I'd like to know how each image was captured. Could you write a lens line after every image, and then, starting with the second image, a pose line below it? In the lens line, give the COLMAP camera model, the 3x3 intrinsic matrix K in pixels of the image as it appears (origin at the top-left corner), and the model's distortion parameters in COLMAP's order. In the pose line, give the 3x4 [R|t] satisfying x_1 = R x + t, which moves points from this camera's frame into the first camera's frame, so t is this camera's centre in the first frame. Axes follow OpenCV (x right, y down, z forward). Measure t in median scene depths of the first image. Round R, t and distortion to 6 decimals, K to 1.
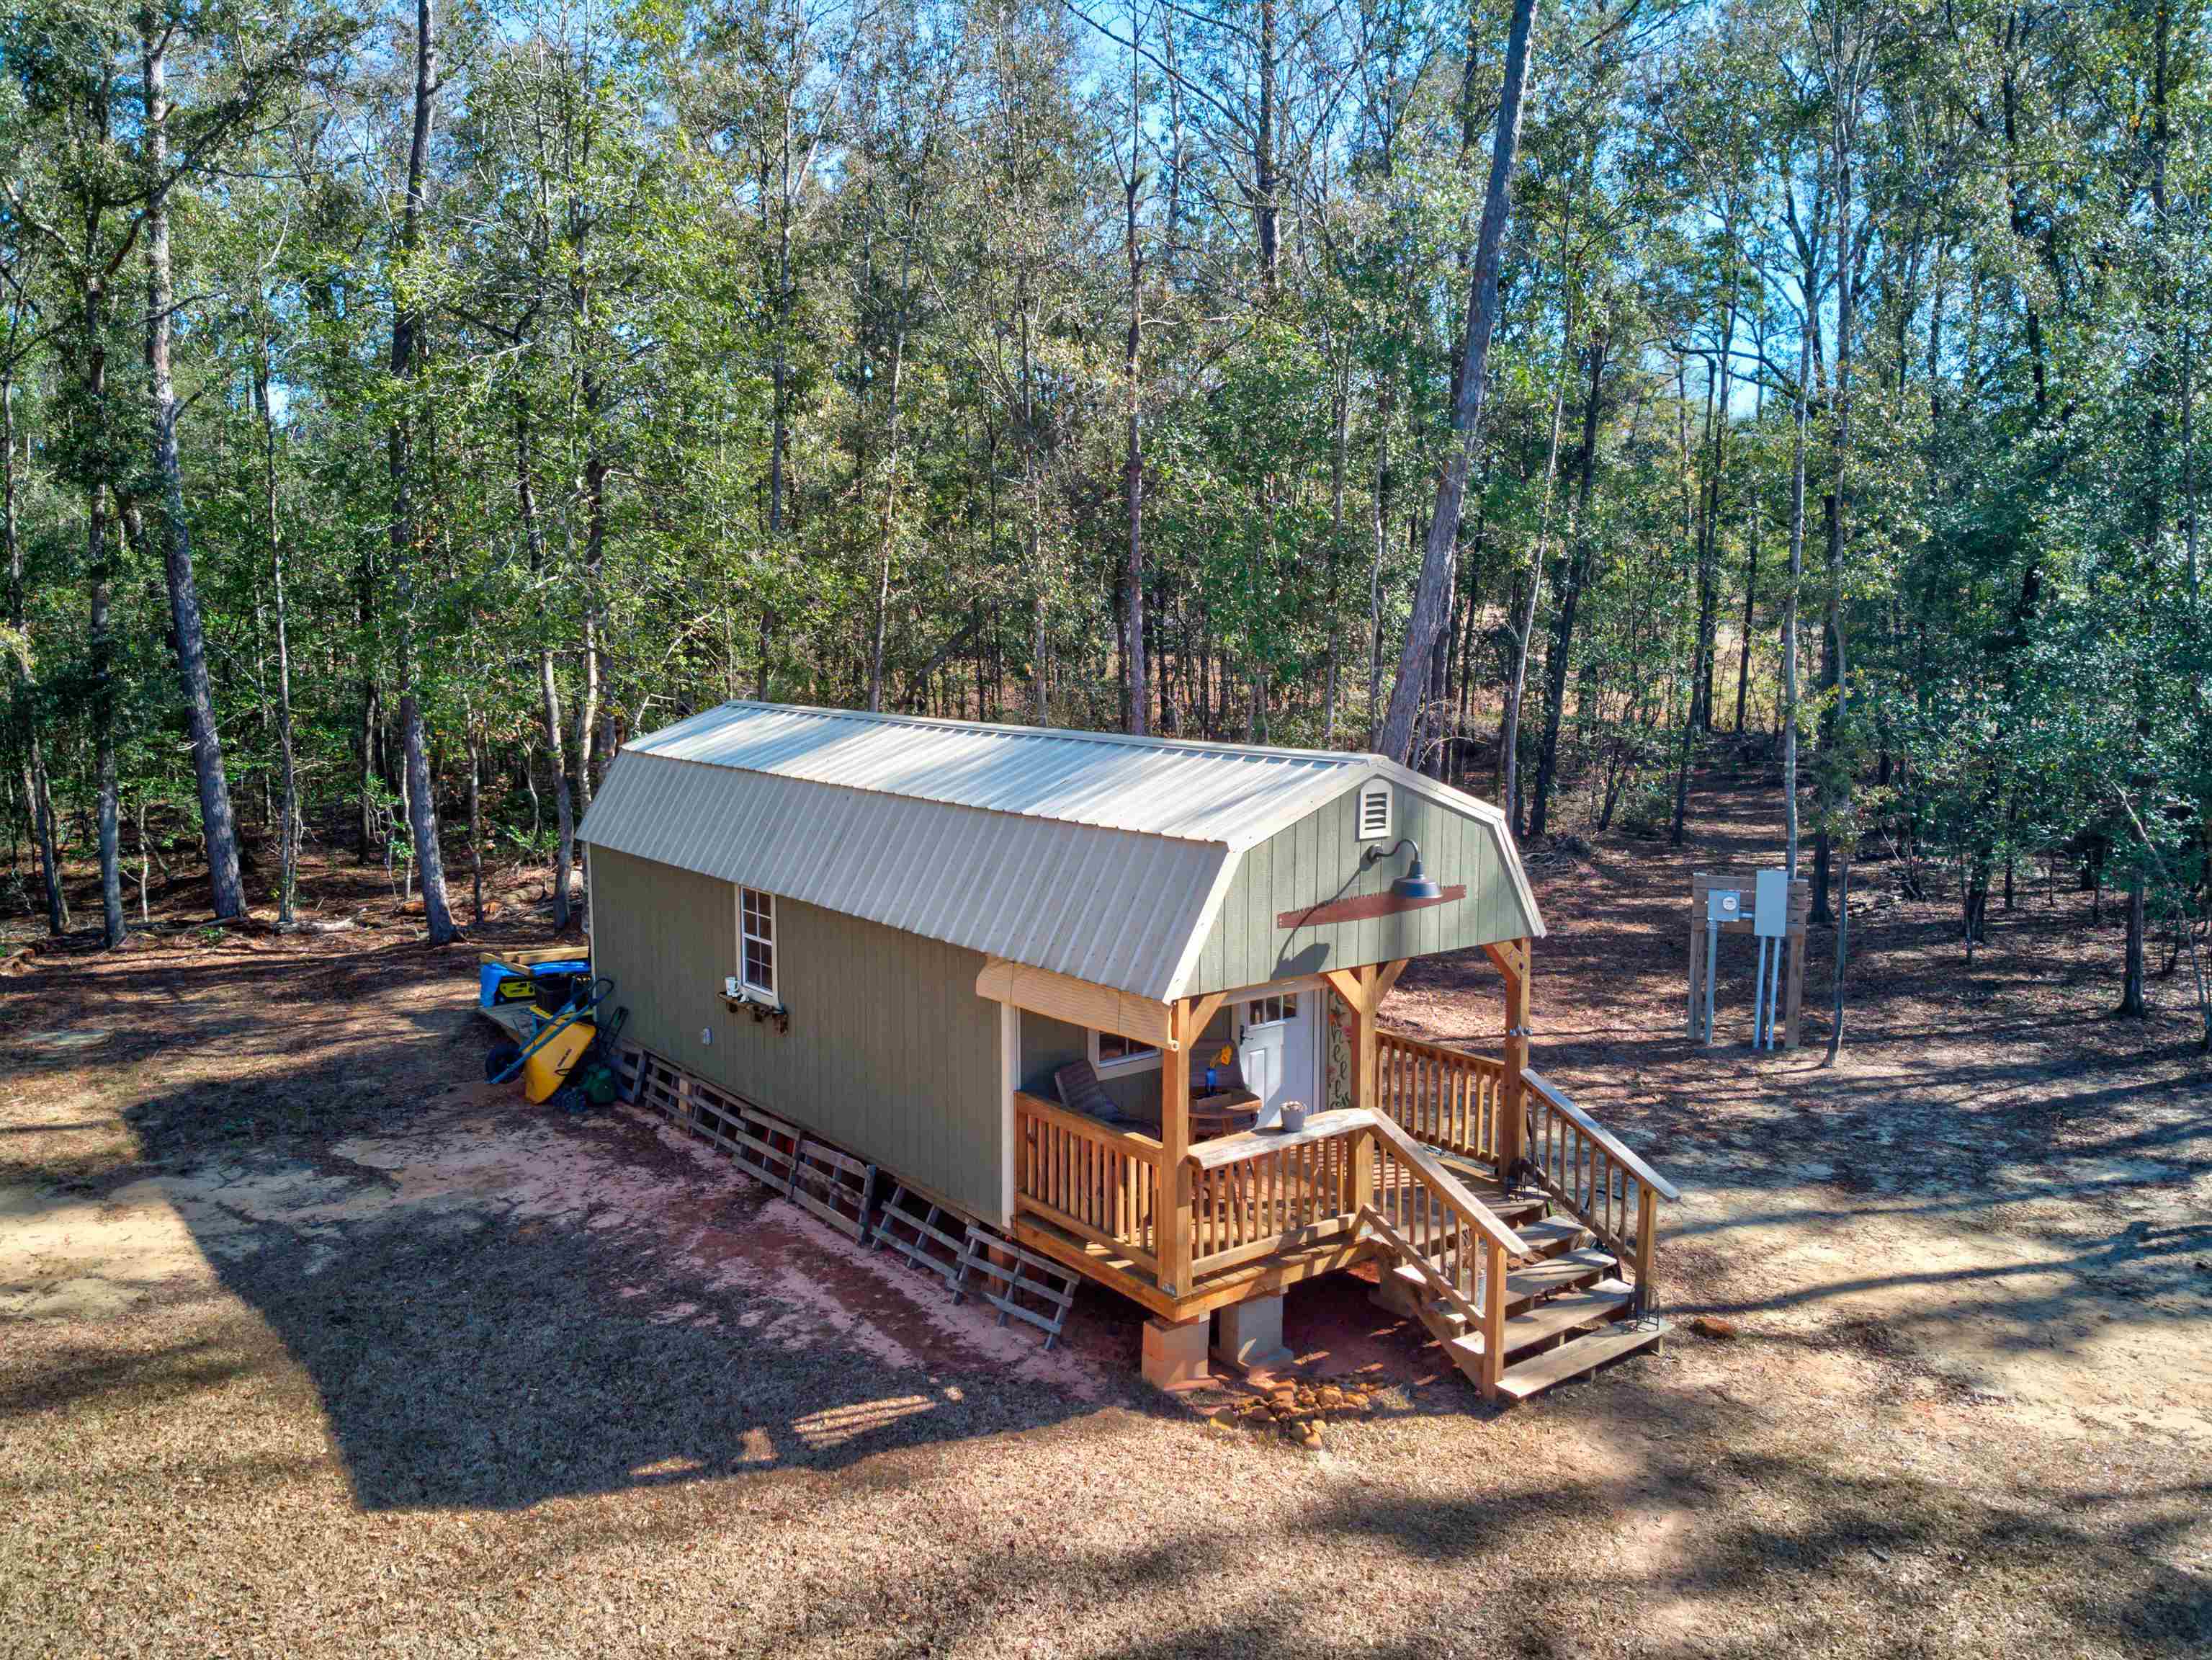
lens RADIAL K [[1625.6, 0, 1108.9], [0, 1625.6, 790.2], [0, 0, 1]] dist [-0.000758, -0.075517]
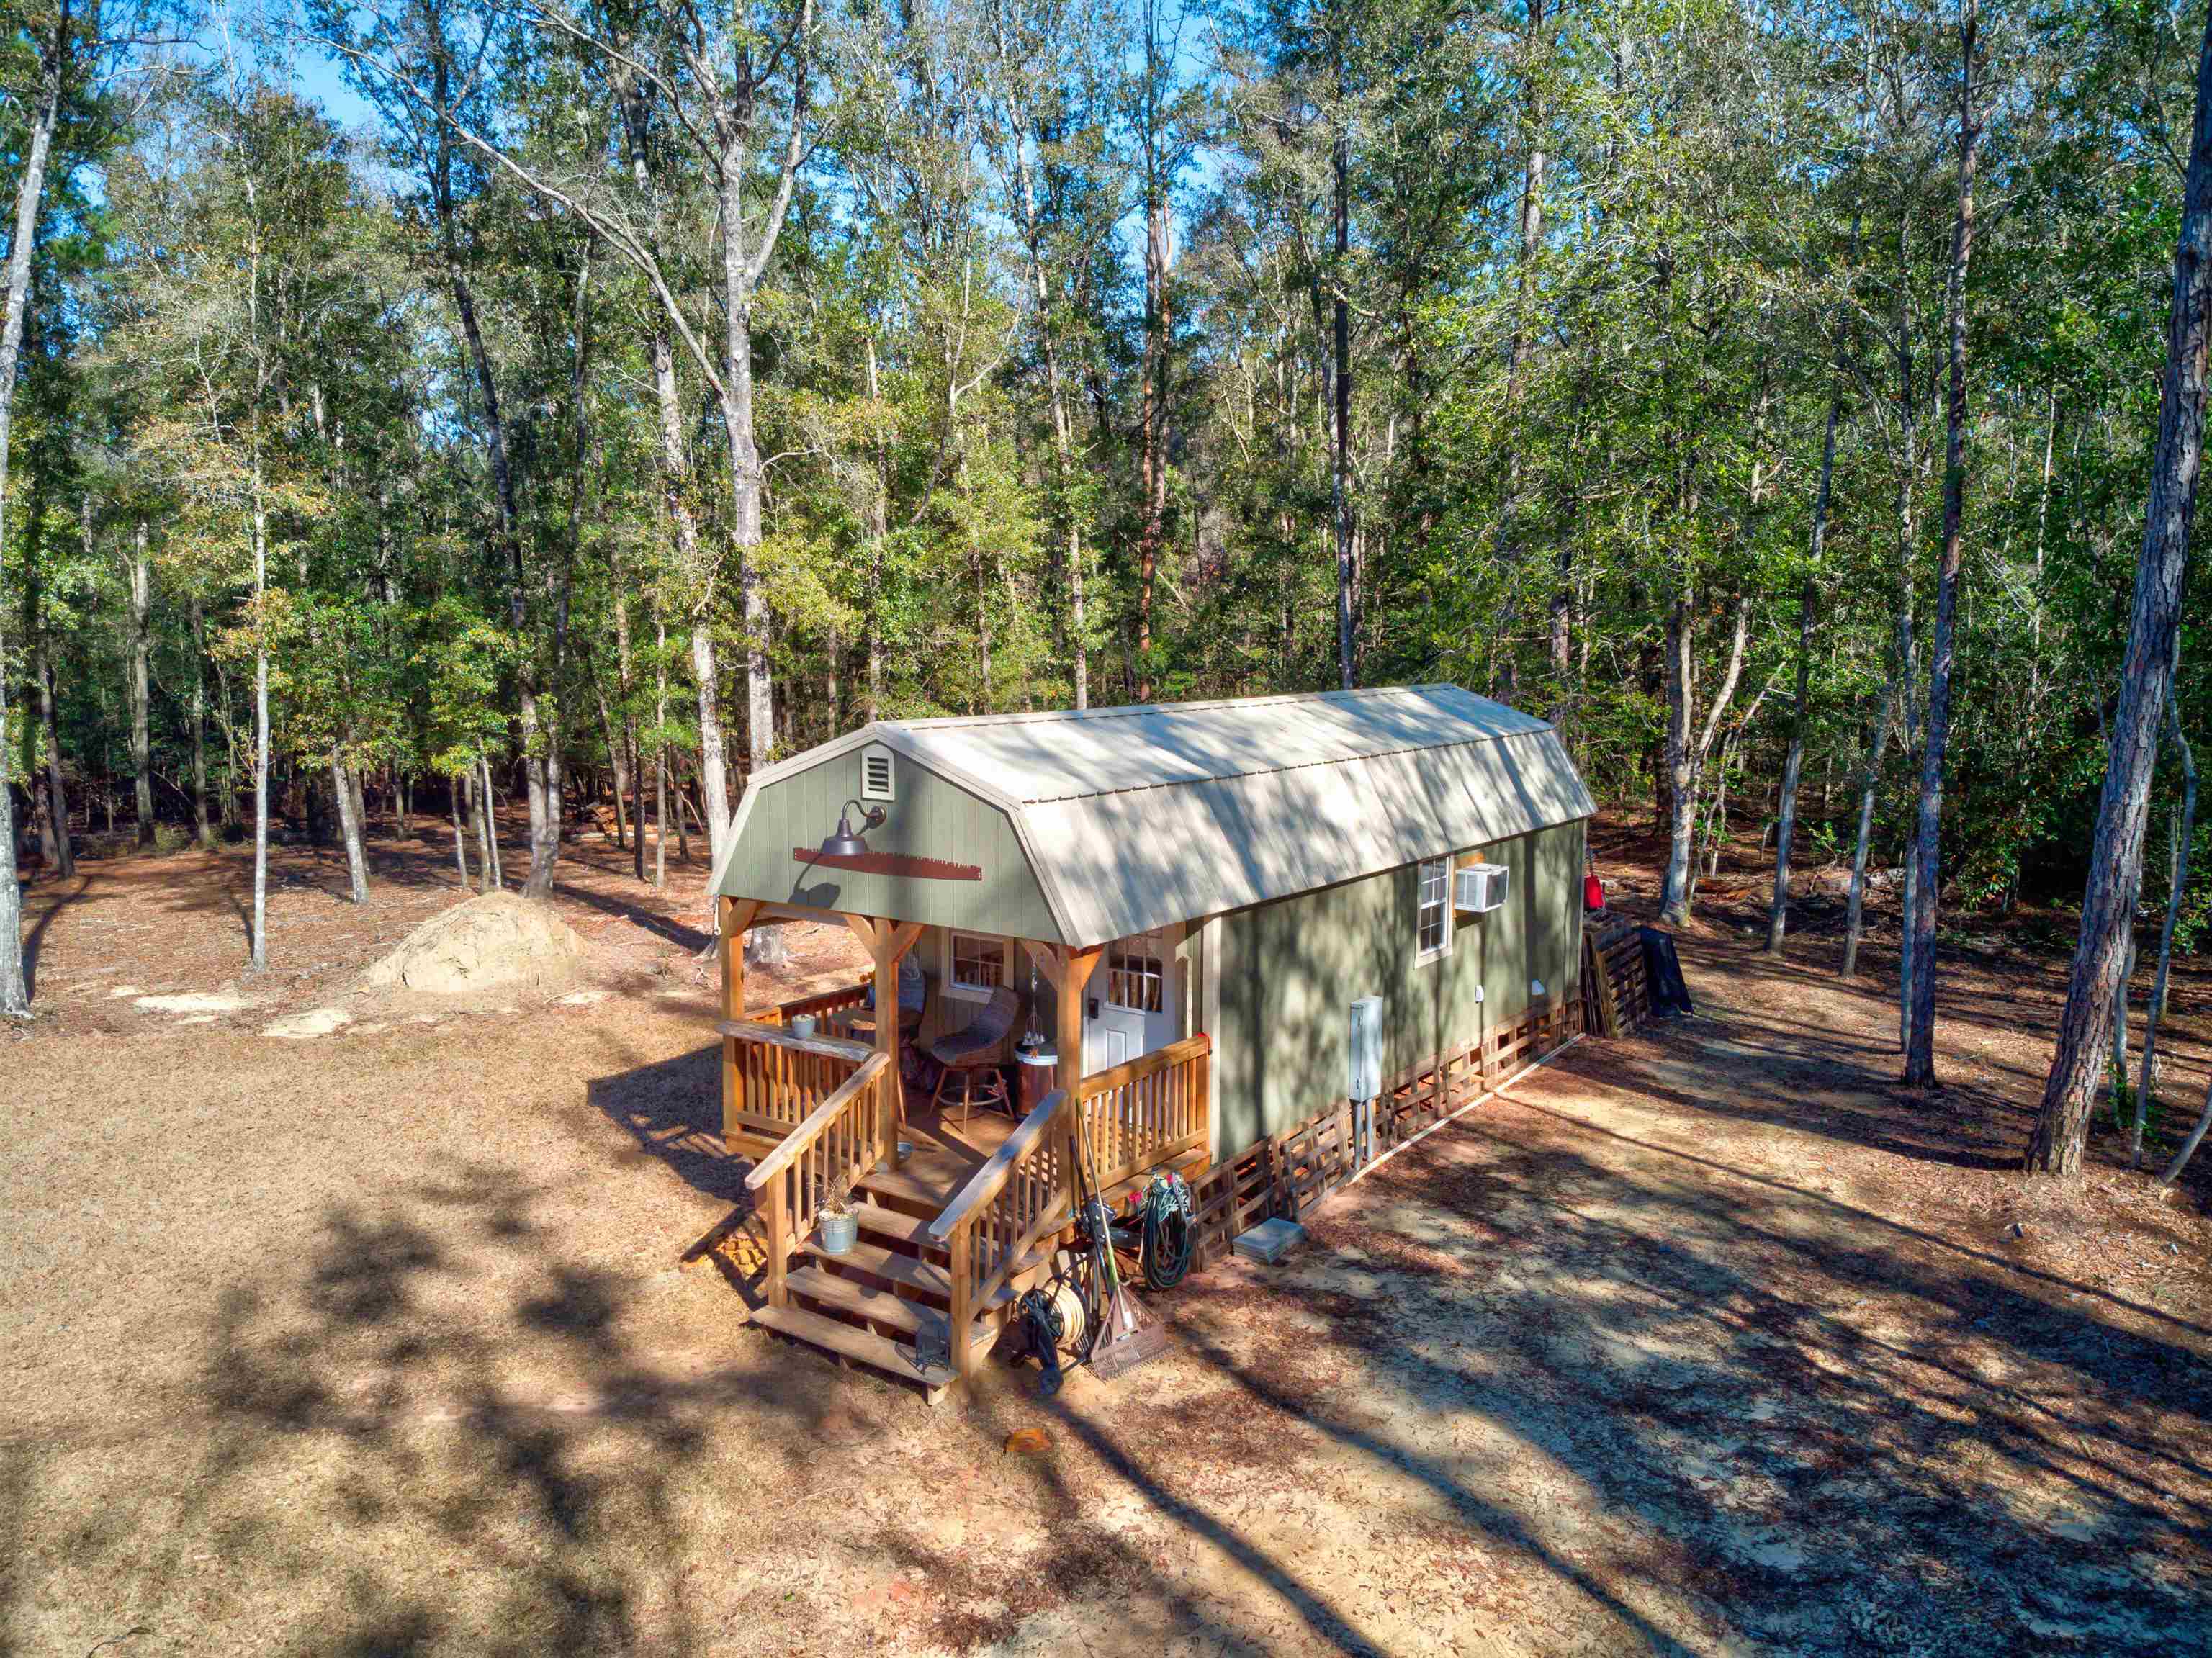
lens RADIAL K [[1638.8, 0, 1106.0], [0, 1638.8, 829.0], [0, 0, 1]] dist [0.092932, -0.207899]
pose [[0.282602, 0.114374, -0.952394, 1.155306], [-0.101495, 0.990858, 0.088877, -0.058489], [0.953853, 0.071546, 0.291627, 0.762078]]
